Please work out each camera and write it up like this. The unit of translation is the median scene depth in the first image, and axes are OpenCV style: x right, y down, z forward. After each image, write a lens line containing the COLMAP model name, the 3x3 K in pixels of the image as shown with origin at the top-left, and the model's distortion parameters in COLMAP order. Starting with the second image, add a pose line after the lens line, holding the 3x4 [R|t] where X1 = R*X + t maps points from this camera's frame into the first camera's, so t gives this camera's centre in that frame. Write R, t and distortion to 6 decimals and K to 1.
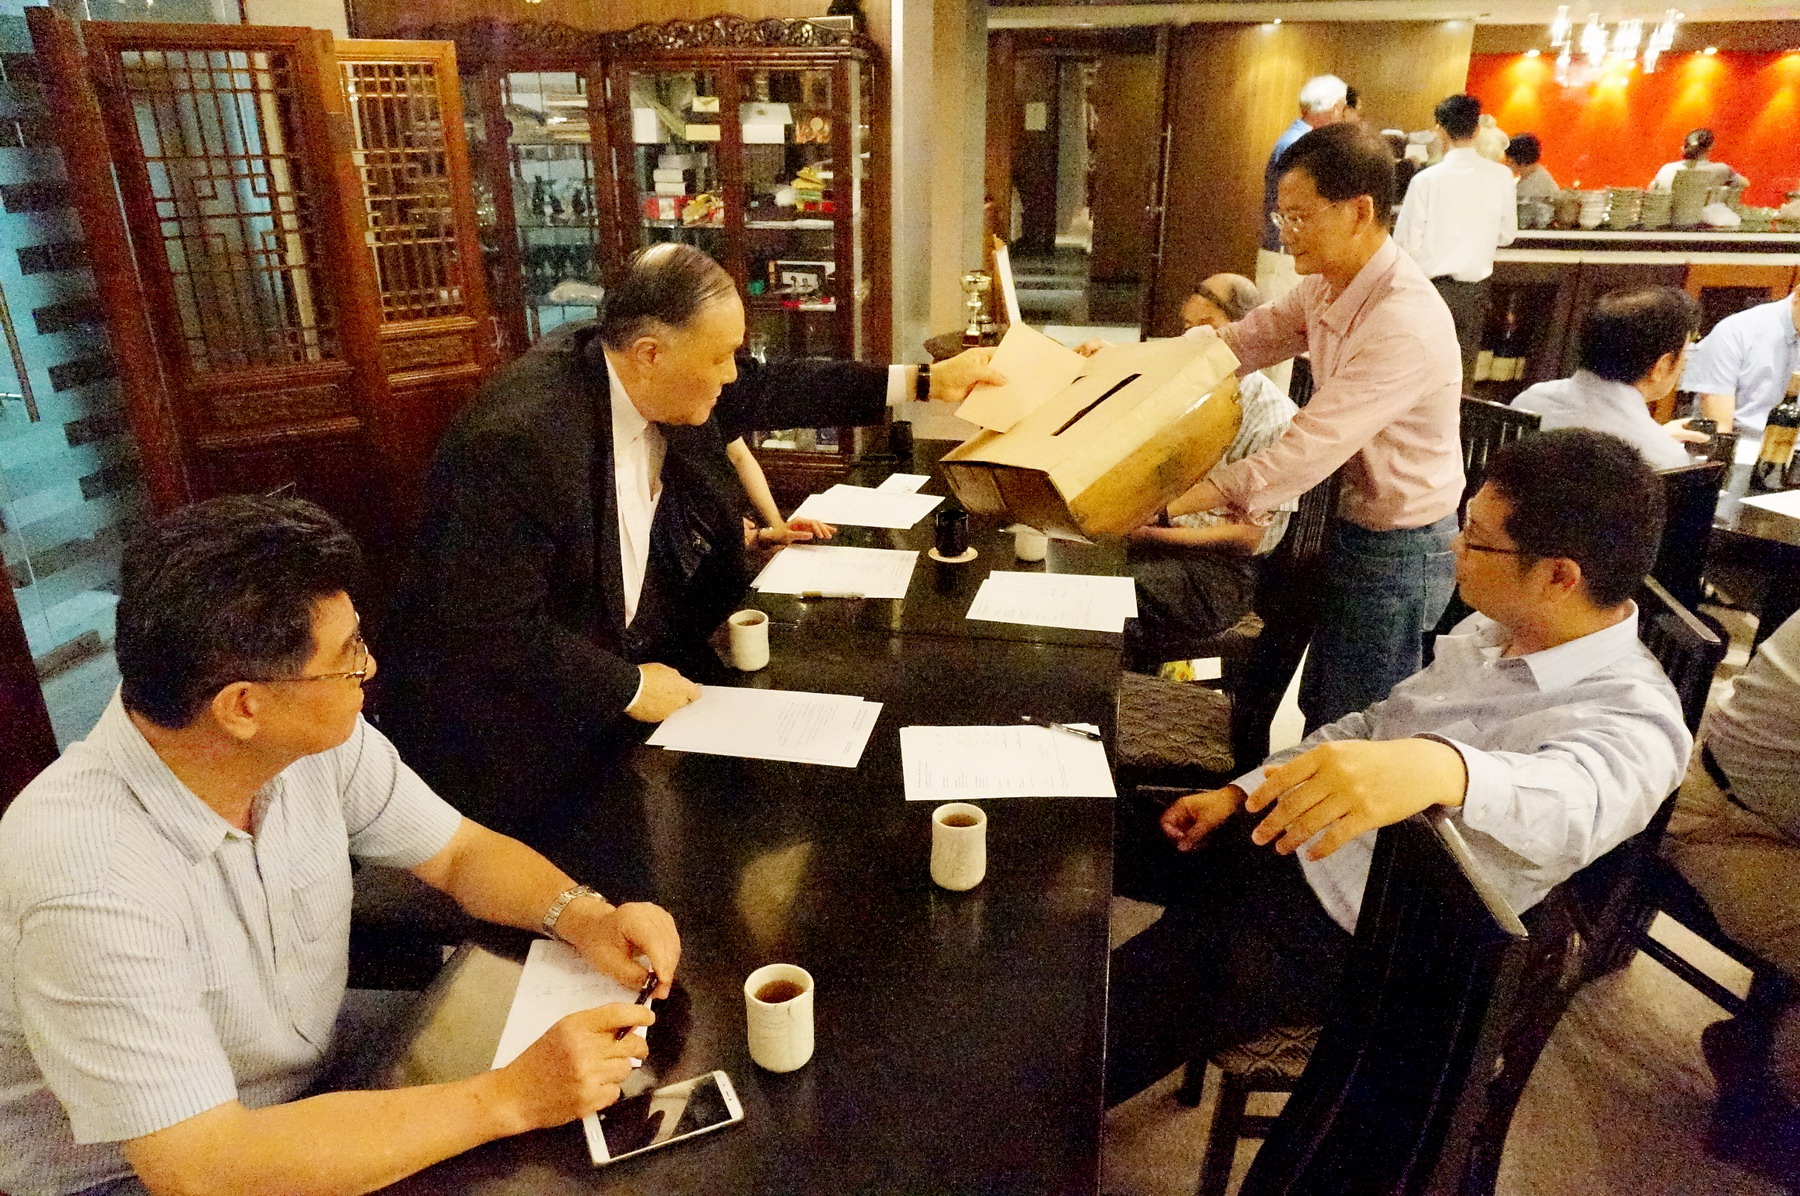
lens RADIAL K [[1198.2, 0, 892.2], [0, 1198.2, 601.2], [0, 0, 1]] dist [-0.045662, 0.039826]
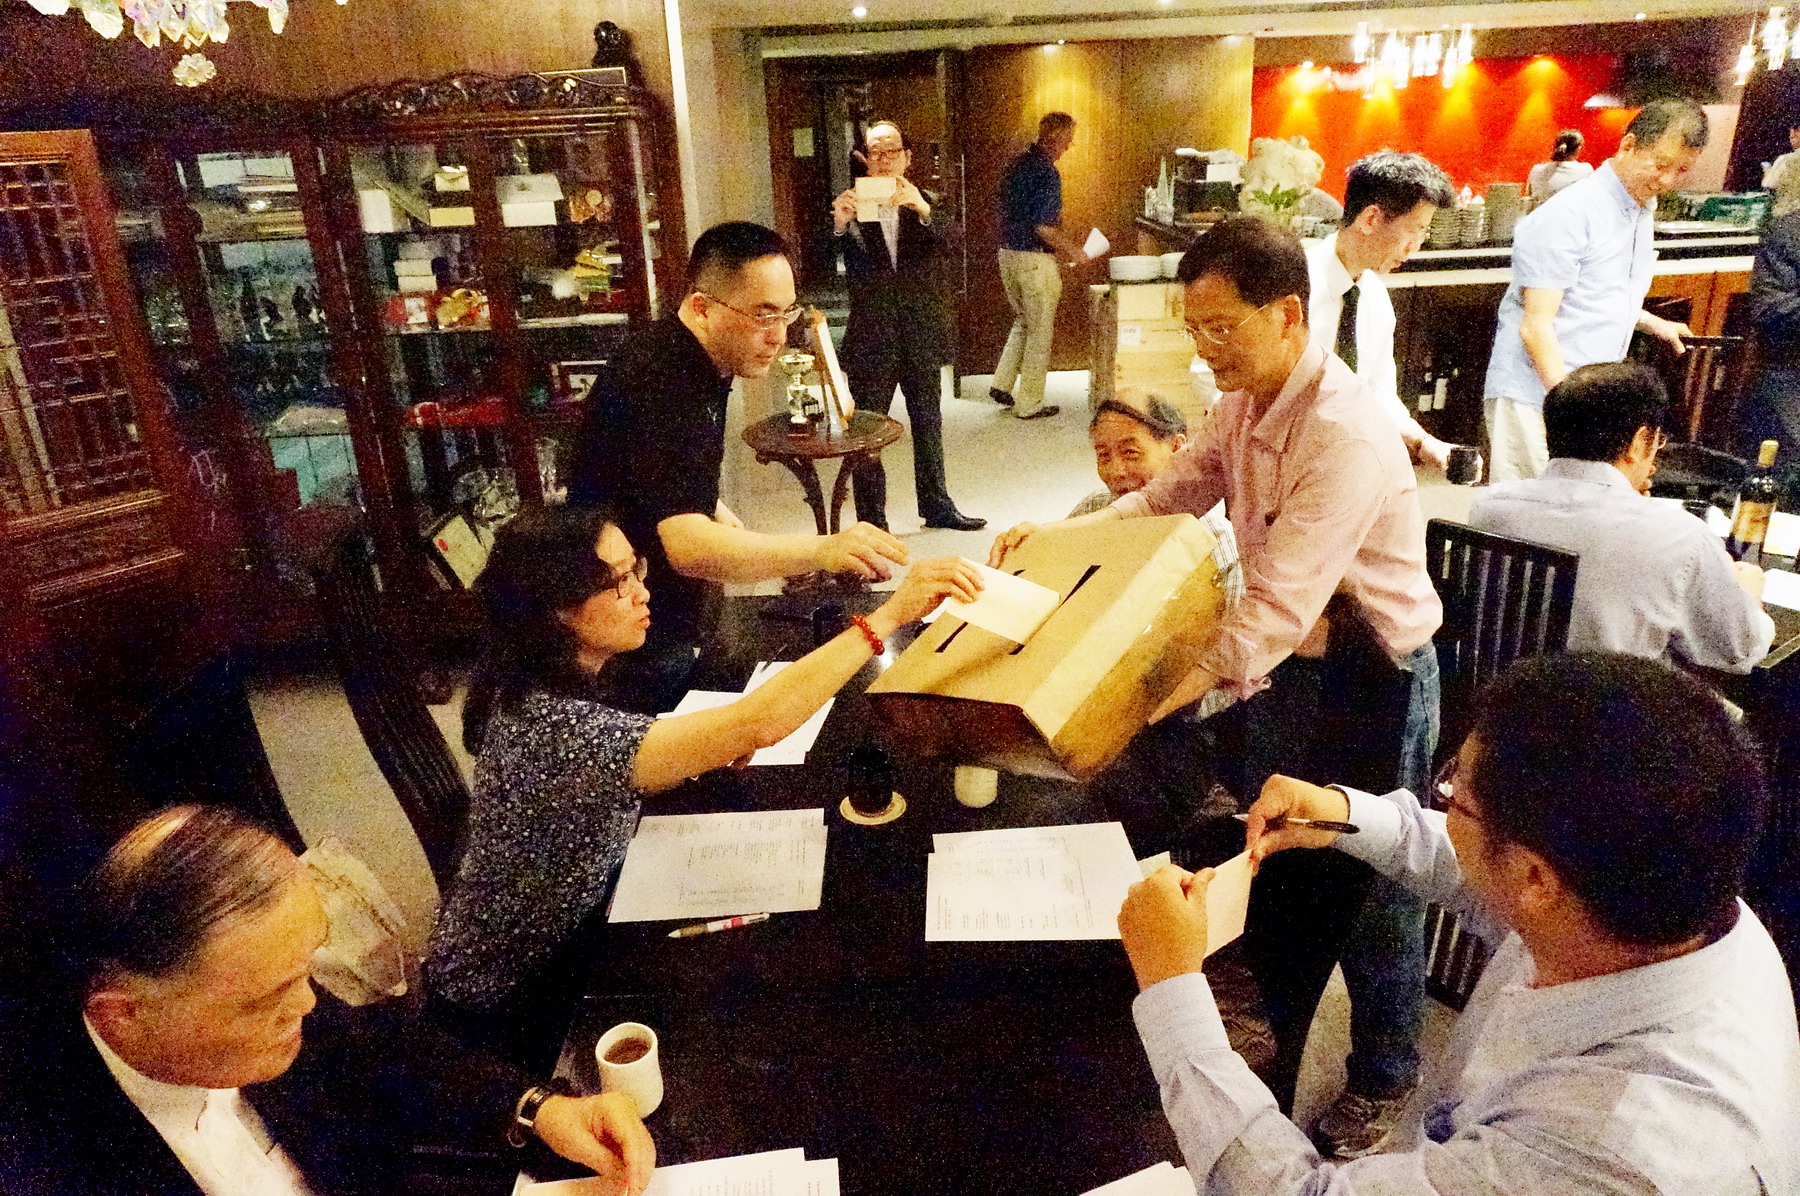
lens RADIAL K [[1198.2, 0, 892.2], [0, 1198.2, 601.2], [0, 0, 1]] dist [-0.045662, 0.039826]
pose [[0.979948, -0.109723, 0.166319, -0.028073], [0.111455, 0.993769, -0.001083, -0.097285], [-0.165164, 0.019598, 0.986071, 0.155052]]
